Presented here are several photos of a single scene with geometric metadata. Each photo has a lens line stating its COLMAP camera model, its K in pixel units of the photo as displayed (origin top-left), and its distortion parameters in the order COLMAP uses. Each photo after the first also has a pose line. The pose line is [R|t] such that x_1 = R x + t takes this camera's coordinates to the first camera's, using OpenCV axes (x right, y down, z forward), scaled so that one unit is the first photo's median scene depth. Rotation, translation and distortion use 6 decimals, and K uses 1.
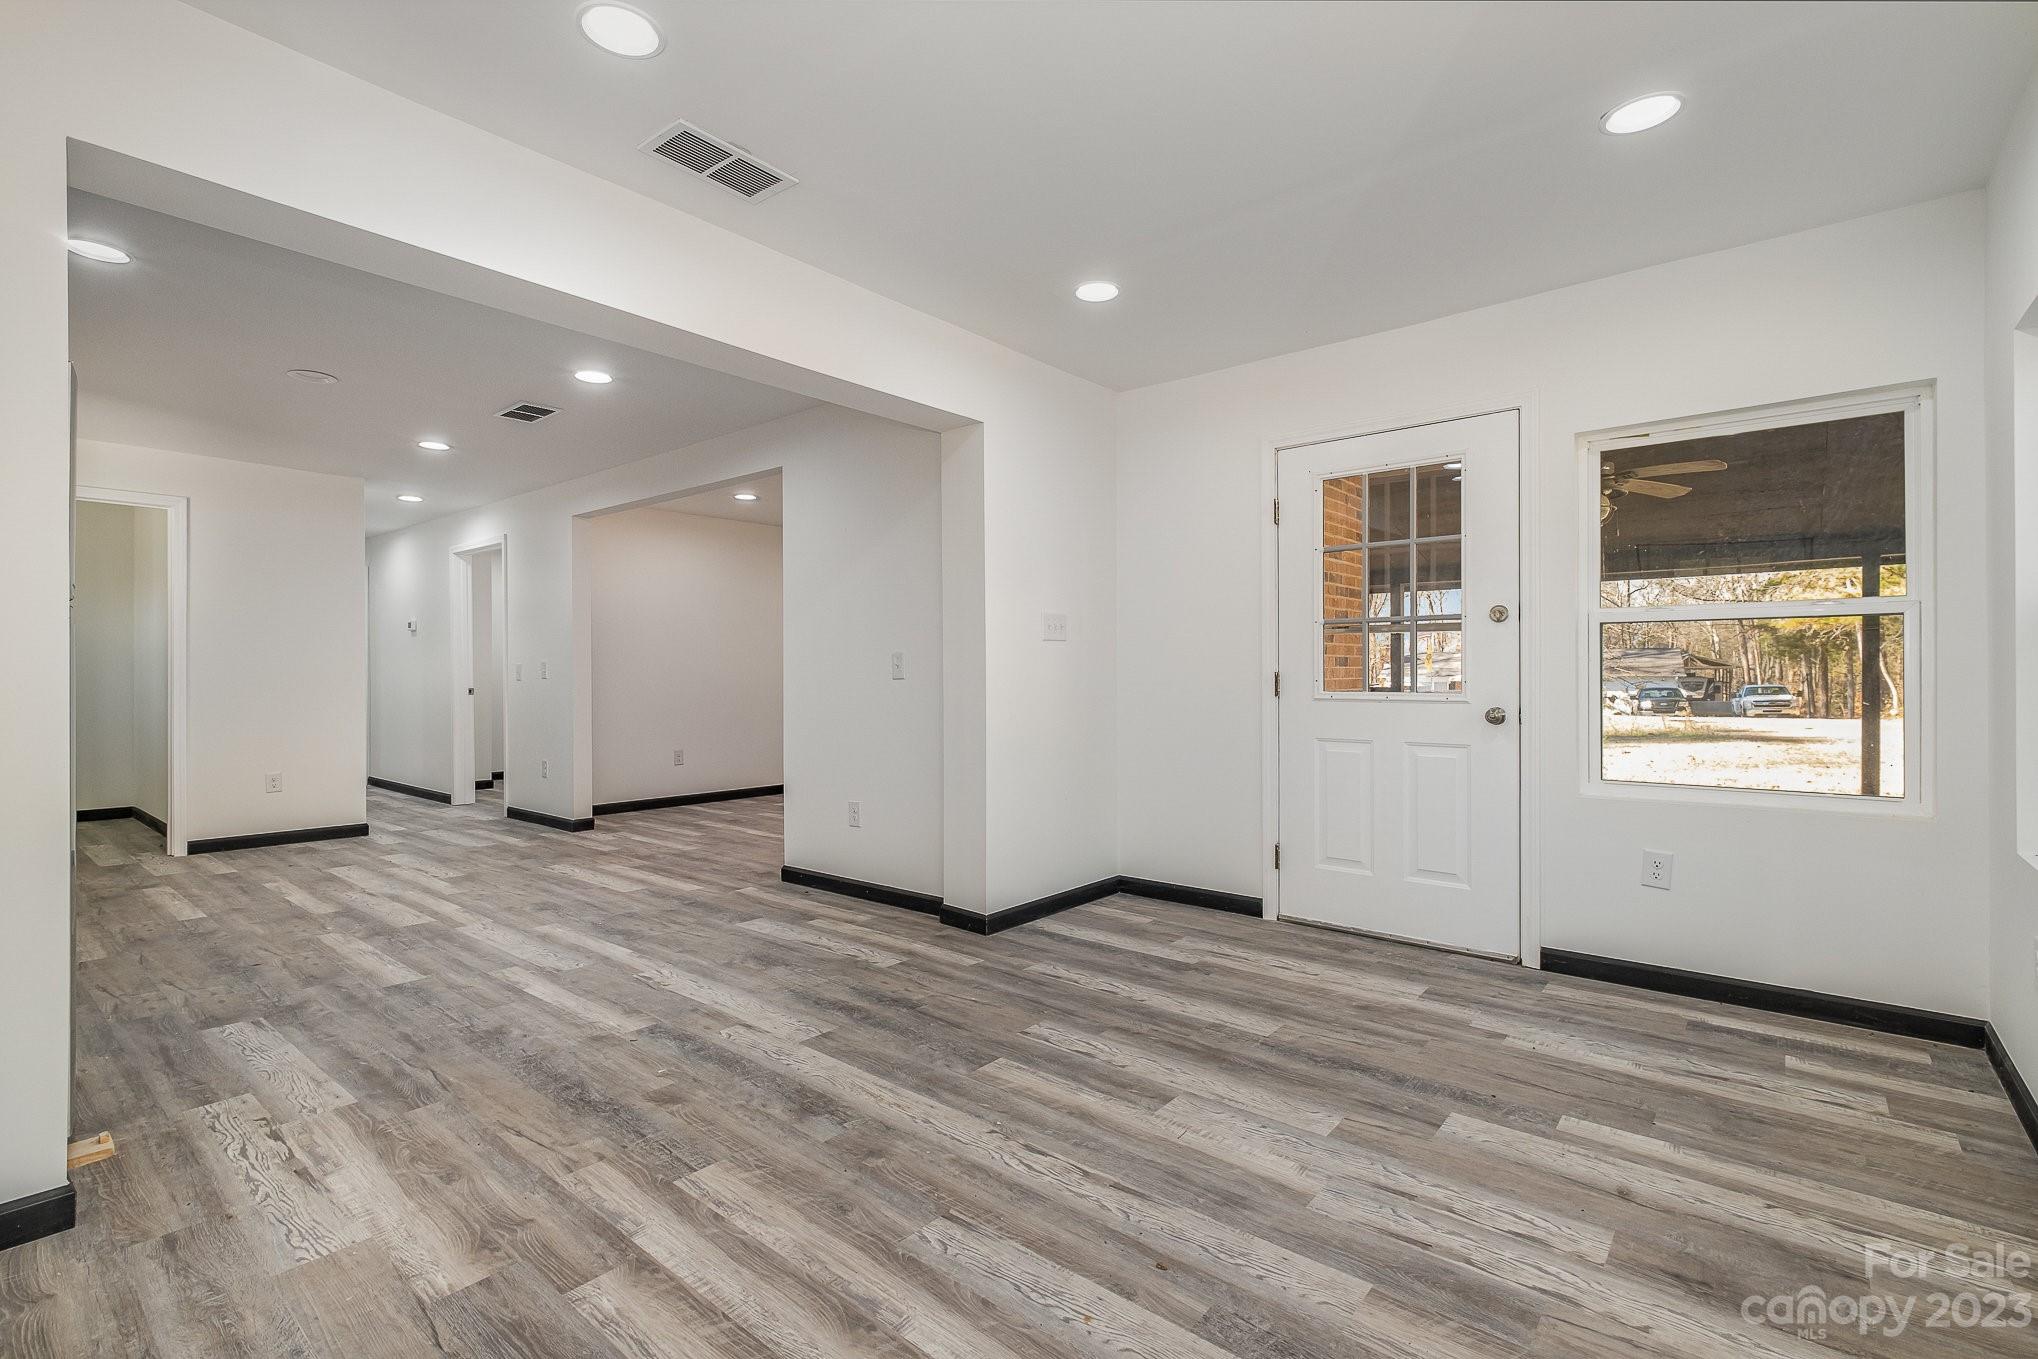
lens RADIAL K [[904.3, 0, 1029.3], [0, 904.3, 659.0], [0, 0, 1]] dist [-0.005957, -0.000517]
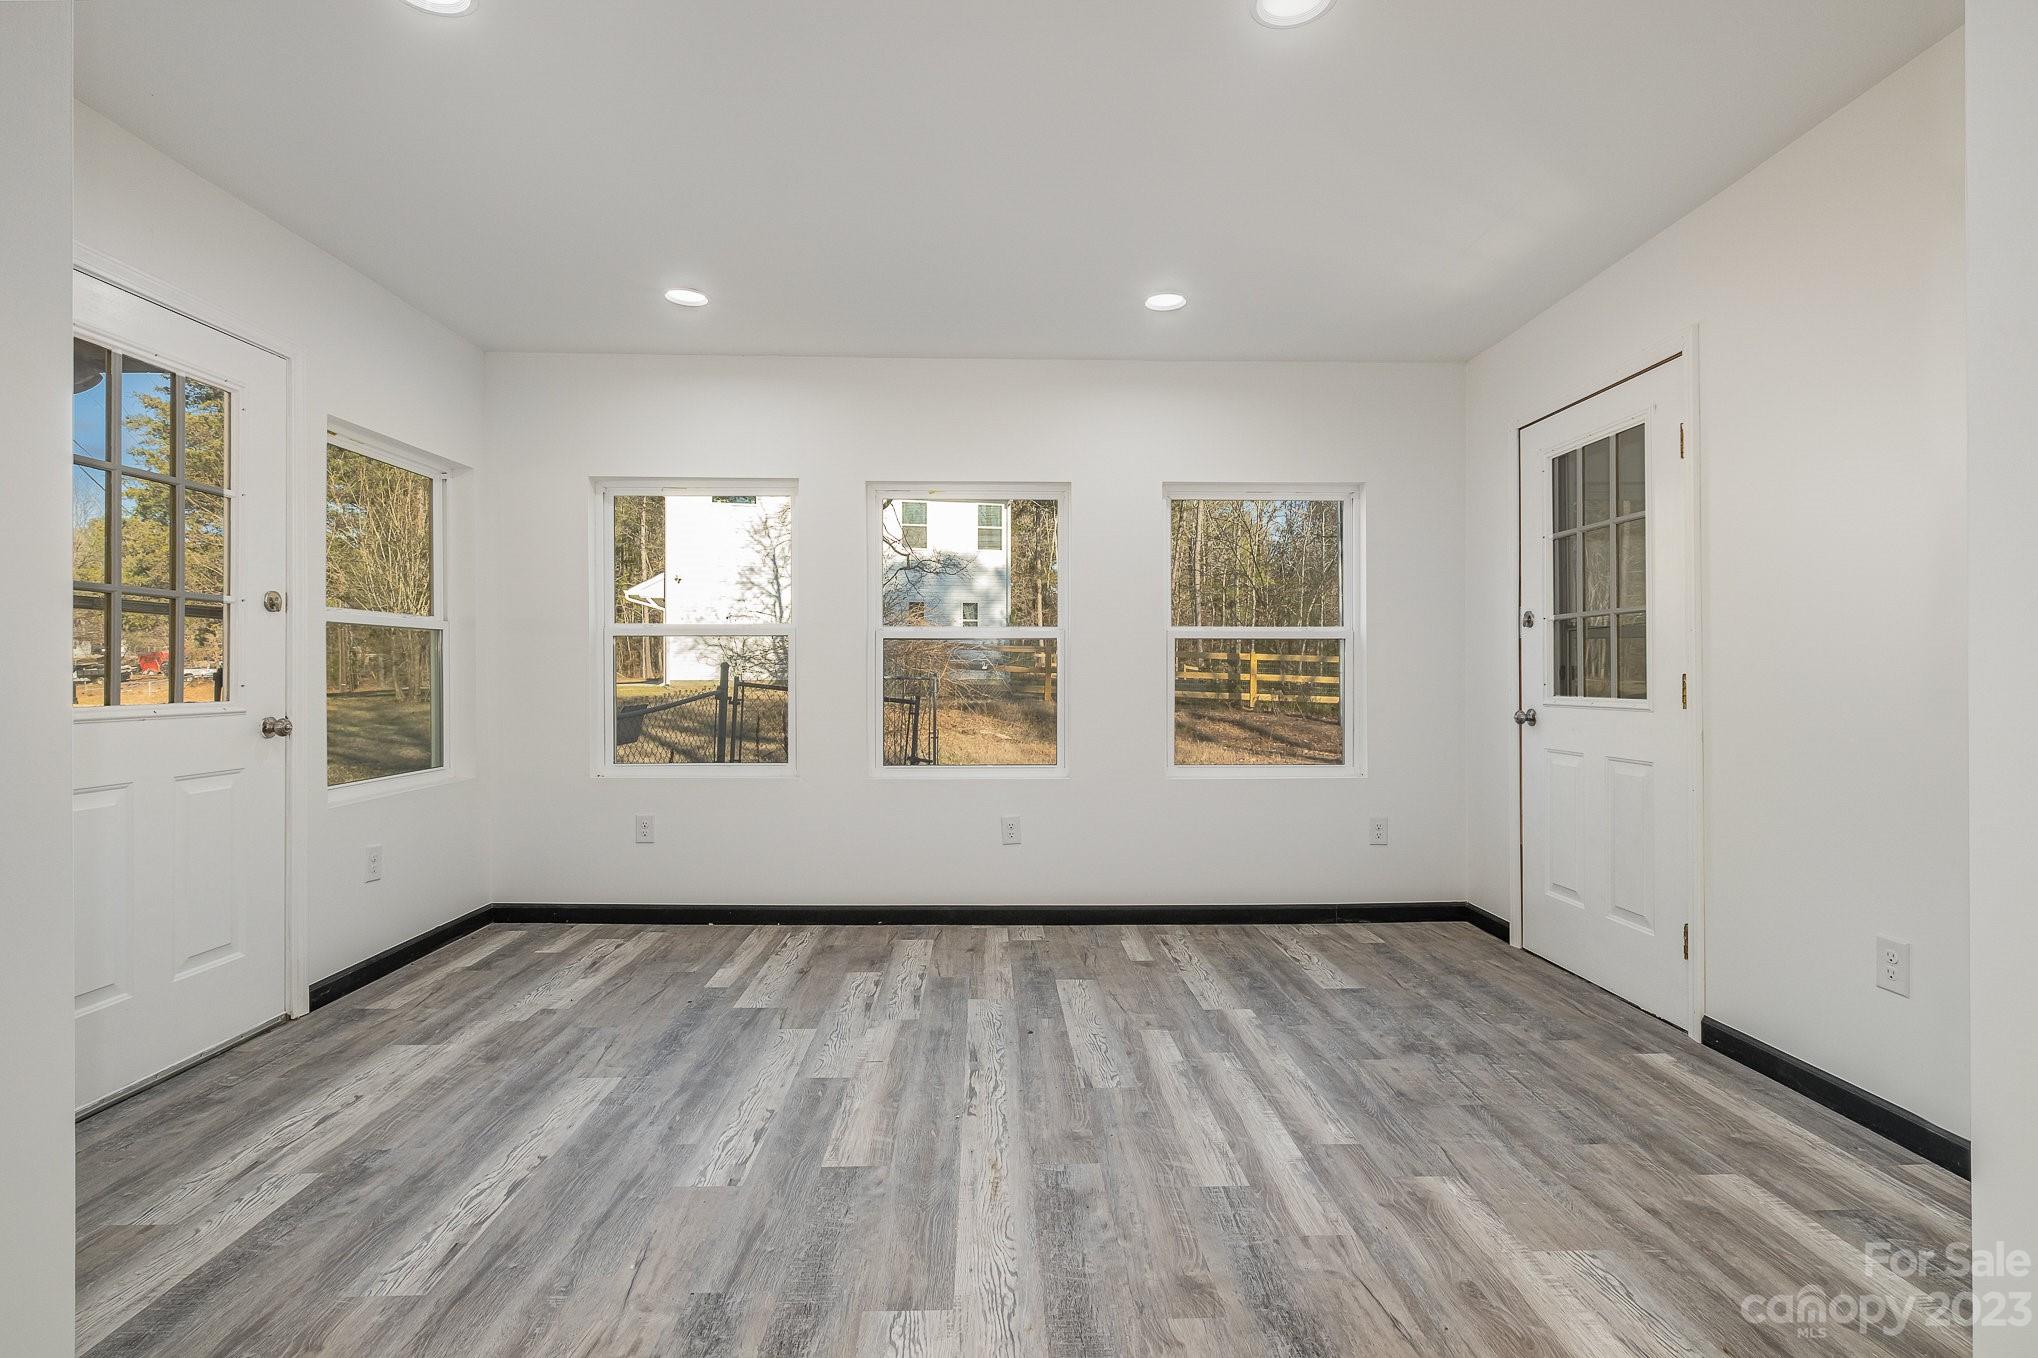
lens RADIAL K [[985.0, 0, 1017.7], [0, 985.0, 672.5], [0, 0, 1]] dist [0.001412, -0.000788]
pose [[-0.647978, -0.001534, 0.761657, -0.807683], [-0.013900, 0.999855, -0.009812, 0.016810], [-0.761532, -0.016945, -0.647906, 1.455918]]
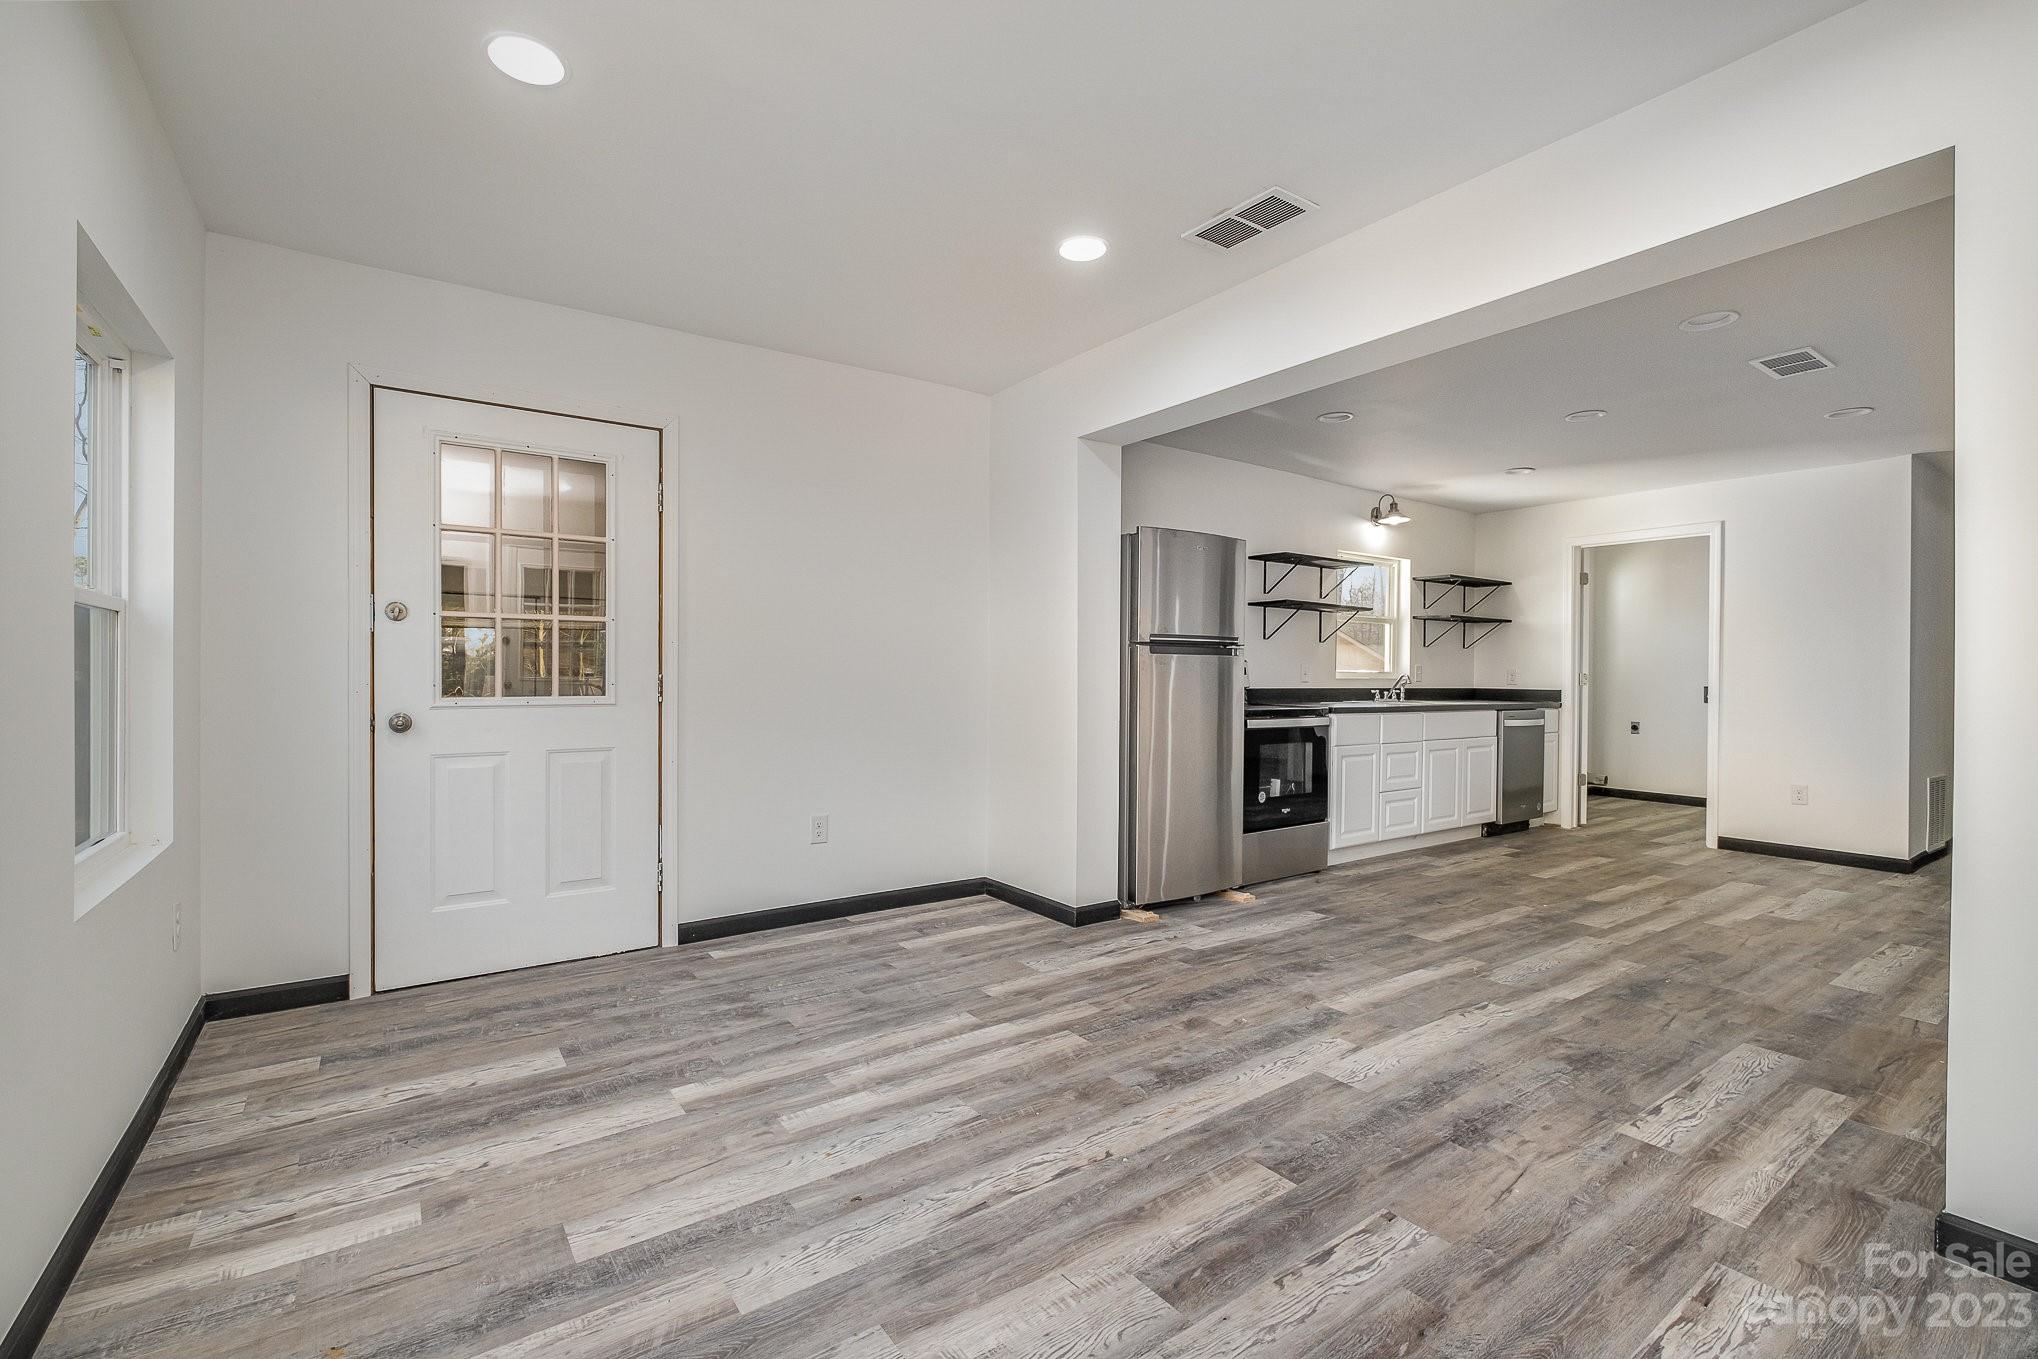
lens RADIAL K [[904.3, 0, 993.8], [0, 904.3, 678.4], [0, 0, 1]] dist [-0.005957, -0.000517]
pose [[-0.277517, 0.002353, -0.960718, 0.792700], [0.008334, 0.999965, 0.000042, 0.006287], [0.960685, -0.007995, -0.277527, 0.983321]]
